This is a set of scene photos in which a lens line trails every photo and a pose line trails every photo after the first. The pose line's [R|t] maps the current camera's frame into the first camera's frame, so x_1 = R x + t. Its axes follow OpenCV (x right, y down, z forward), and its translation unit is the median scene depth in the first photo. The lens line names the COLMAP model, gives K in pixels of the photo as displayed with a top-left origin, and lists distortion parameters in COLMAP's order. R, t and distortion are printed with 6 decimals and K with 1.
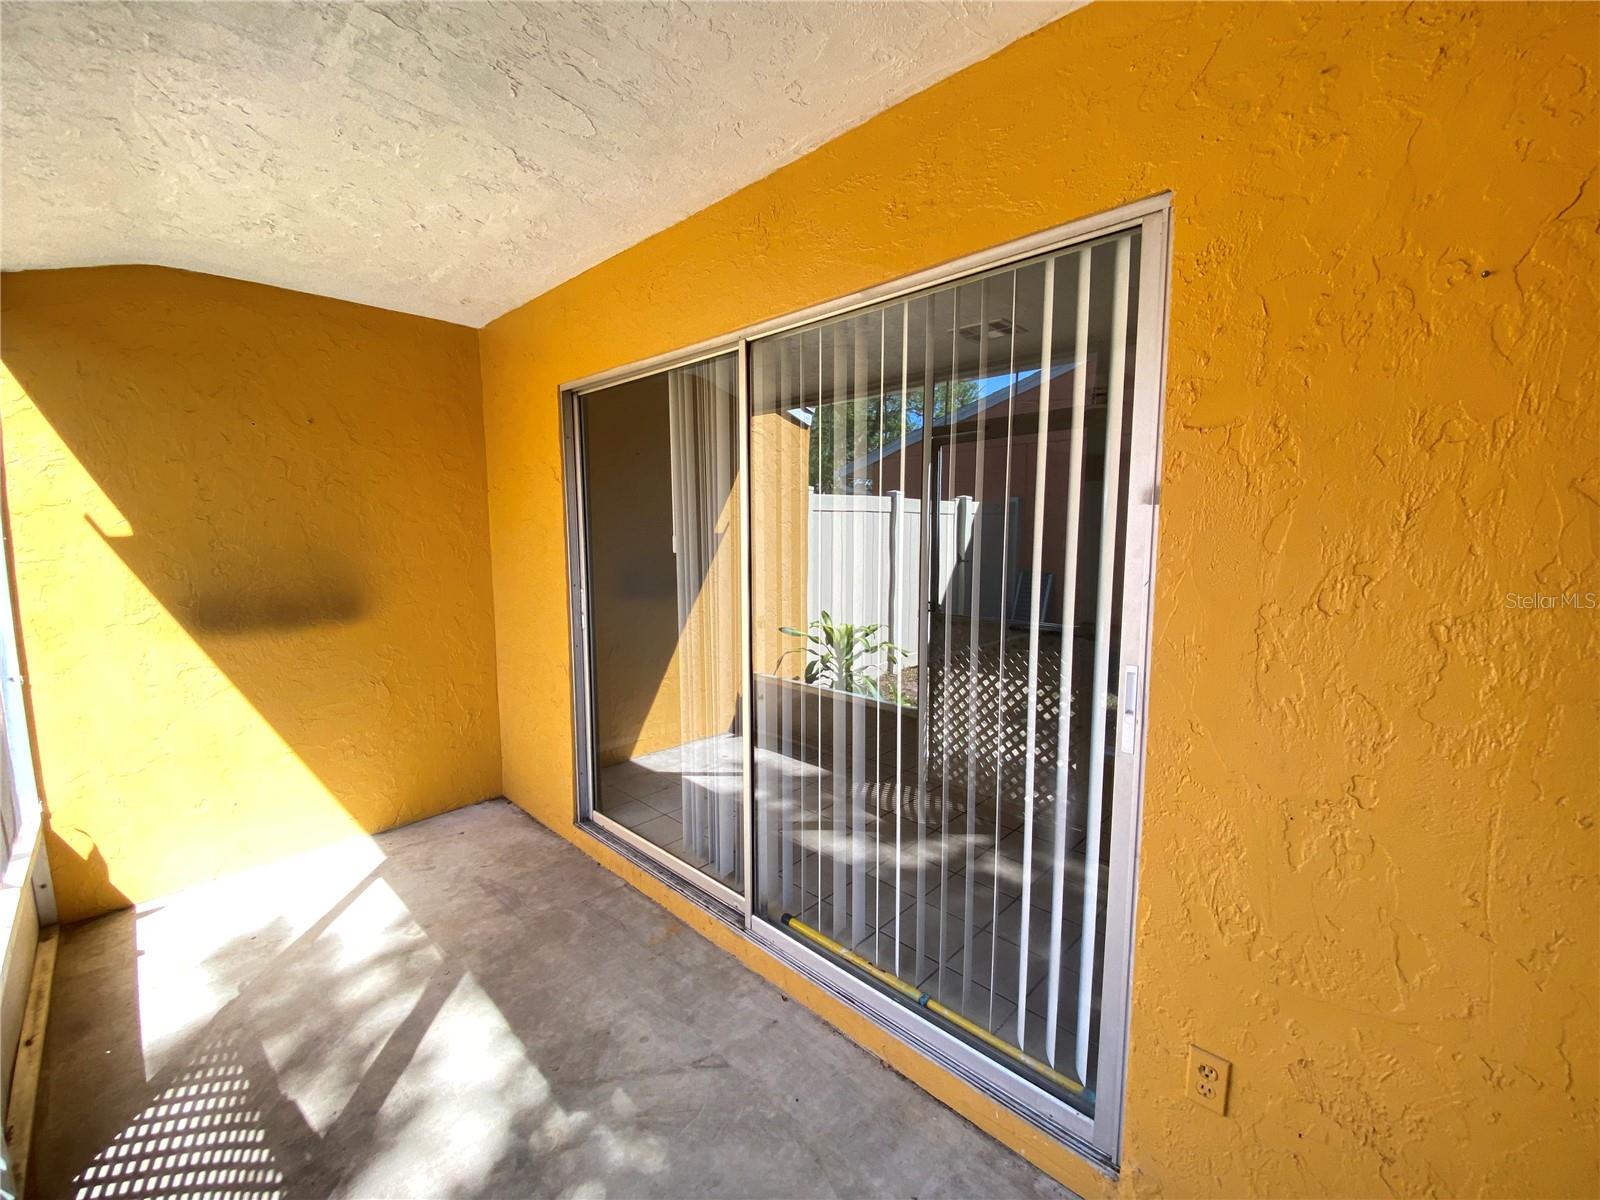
lens RADIAL K [[665.3, 0, 798.4], [0, 665.3, 591.0], [0, 0, 1]] dist [0.023041, -0.020135]
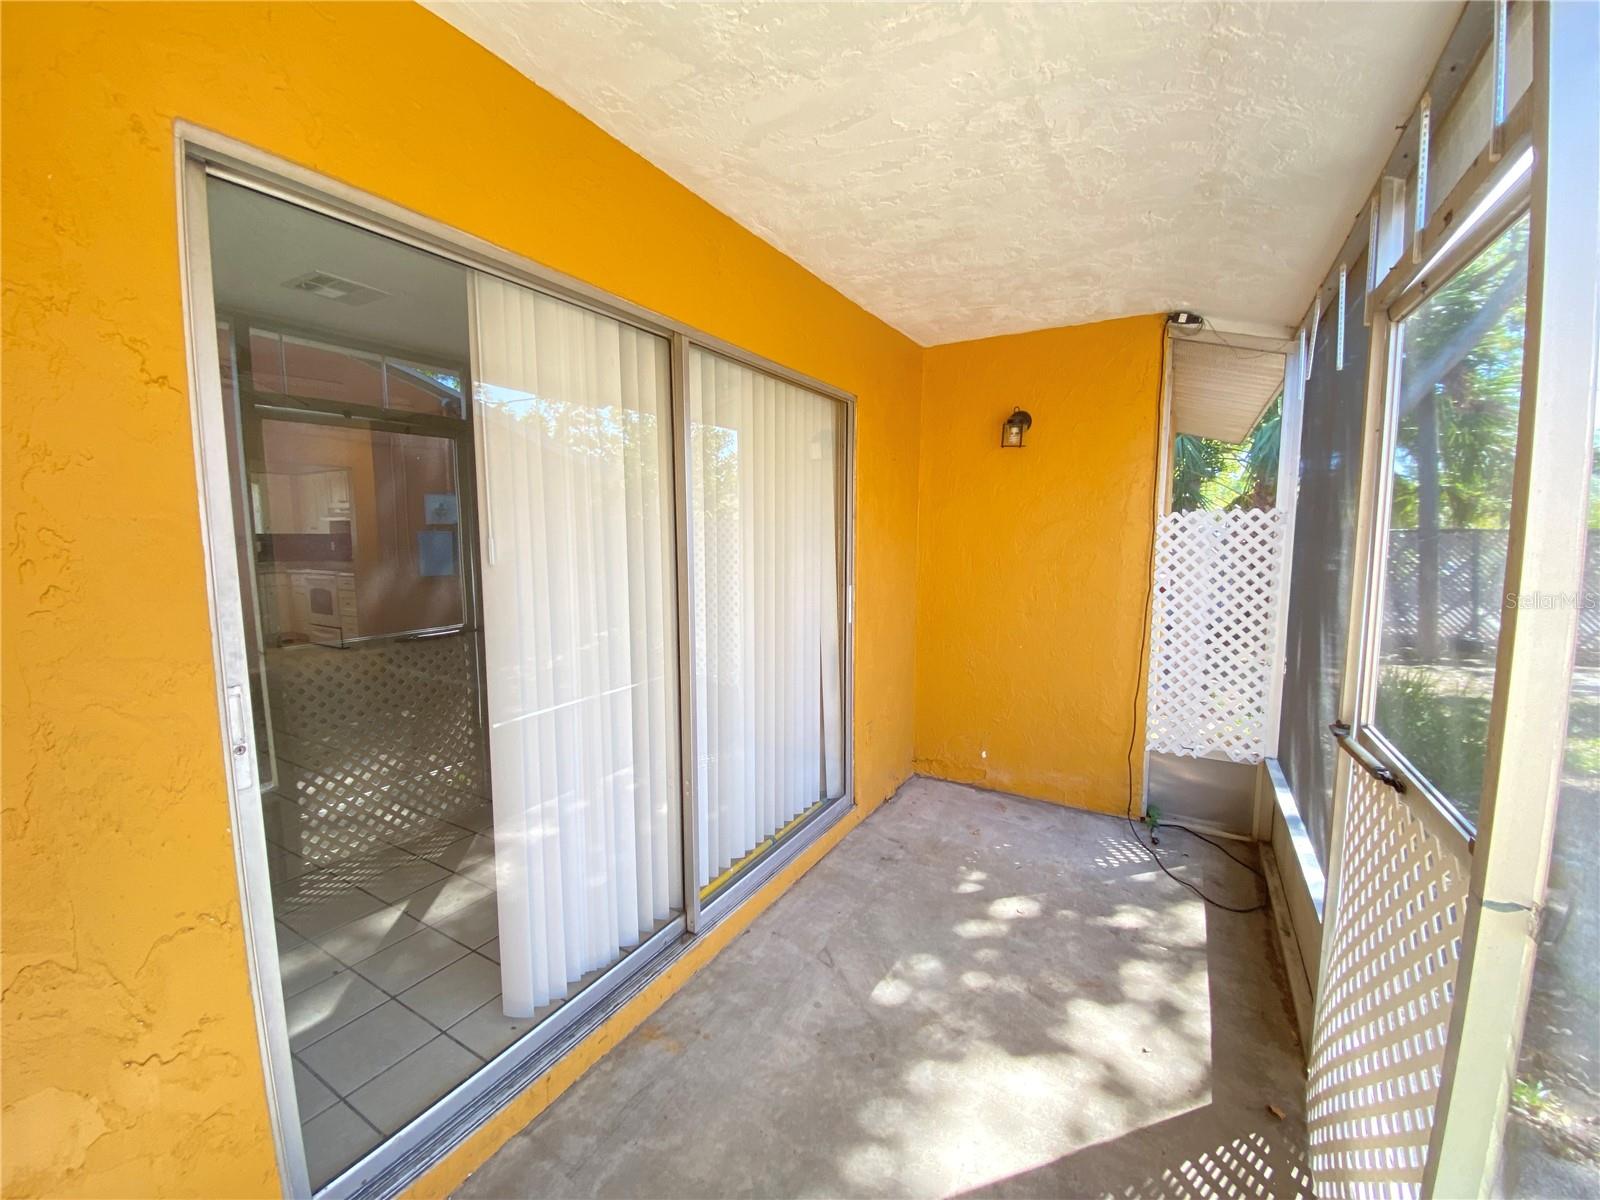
lens RADIAL K [[665.3, 0, 798.4], [0, 665.3, 591.0], [0, 0, 1]] dist [0.023041, -0.020135]
pose [[-0.244819, -0.089113, 0.965465, -1.121022], [0.104180, 0.987585, 0.117572, -0.101890], [-0.963956, 0.129366, -0.232496, 1.121157]]
